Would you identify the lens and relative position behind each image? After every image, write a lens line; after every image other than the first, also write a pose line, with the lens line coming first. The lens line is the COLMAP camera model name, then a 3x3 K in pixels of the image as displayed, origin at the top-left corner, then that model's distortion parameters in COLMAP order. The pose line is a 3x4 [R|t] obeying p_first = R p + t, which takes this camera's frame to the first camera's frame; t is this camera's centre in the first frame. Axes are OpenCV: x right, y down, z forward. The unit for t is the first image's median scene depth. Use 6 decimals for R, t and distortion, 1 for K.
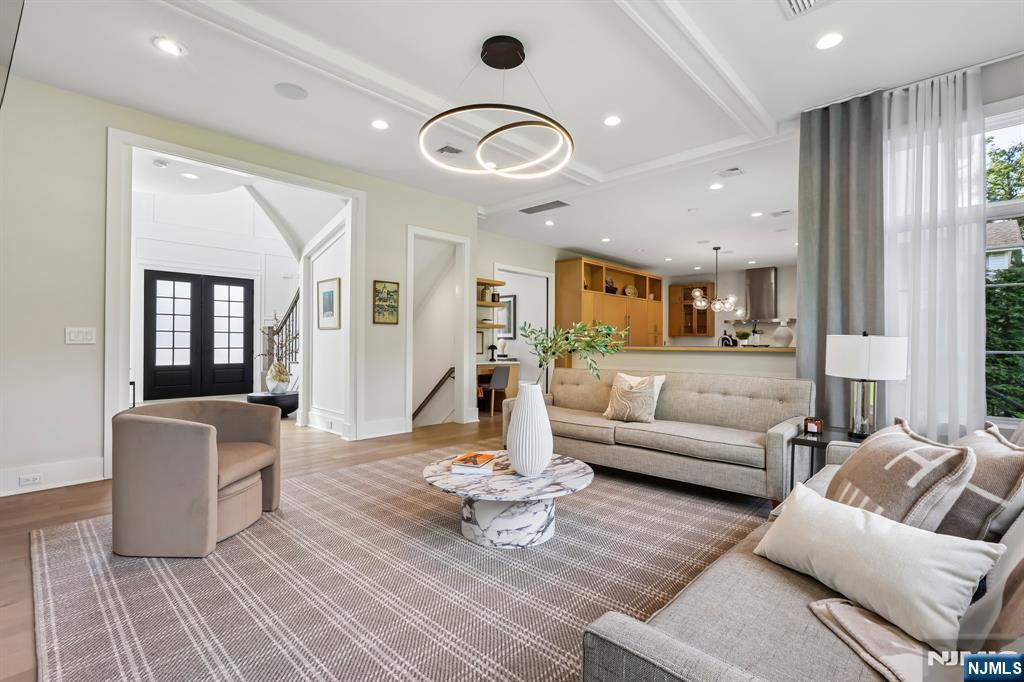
lens RADIAL K [[474.5, 0, 512.9], [0, 474.5, 343.1], [0, 0, 1]] dist [-0.016419, 0.000286]
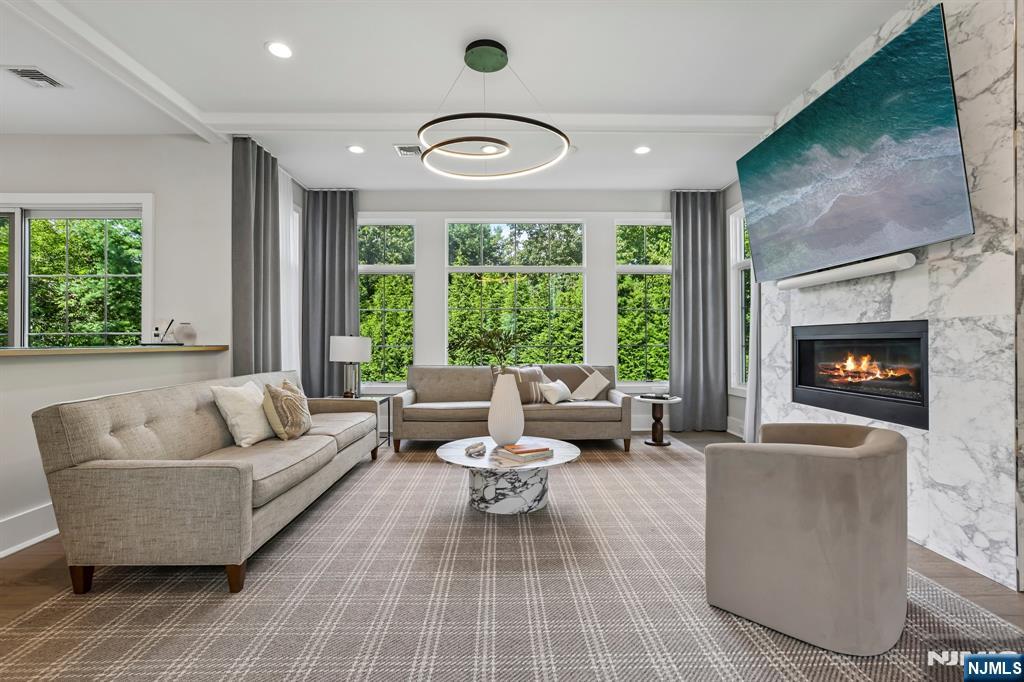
lens RADIAL K [[474.5, 0, 512.6], [0, 474.5, 337.6], [0, 0, 1]] dist [-0.016419, 0.000286]
pose [[-0.706820, -0.006685, 0.707361, -0.727291], [-0.004026, 0.999977, 0.005428, -0.018416], [-0.707382, 0.000989, -0.706831, 1.559895]]
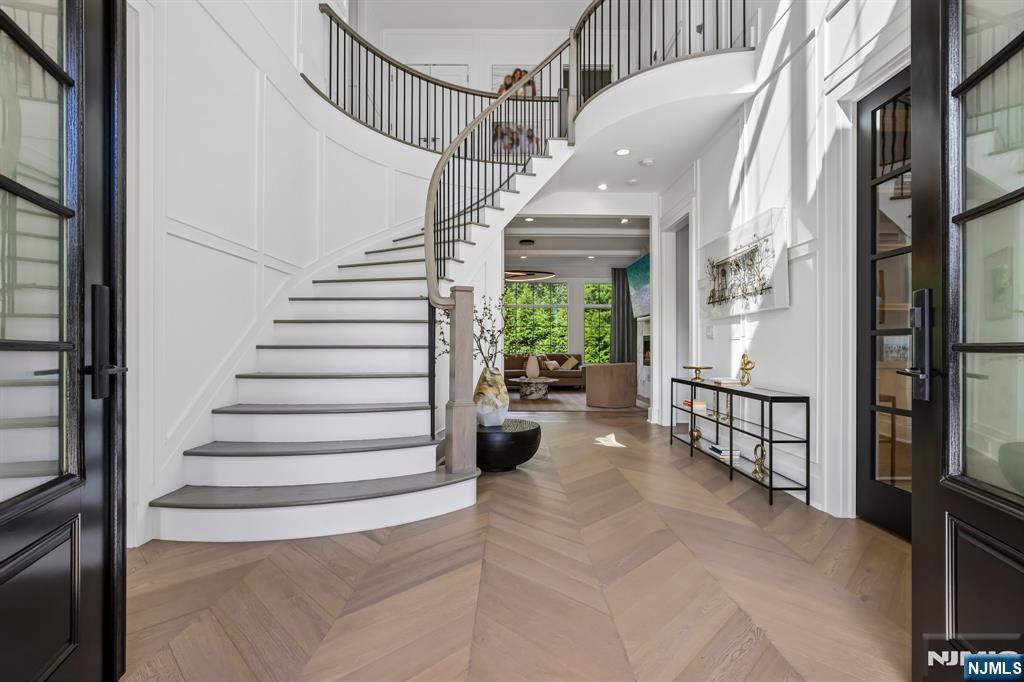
lens RADIAL K [[474.5, 0, 512.2], [0, 474.5, 343.2], [0, 0, 1]] dist [-0.016419, 0.000286]
pose [[-0.699730, -0.006297, 0.714380, -1.853523], [-0.006006, 0.999978, 0.002932, -0.000589], [-0.714382, -0.002239, -0.699752, 2.833976]]
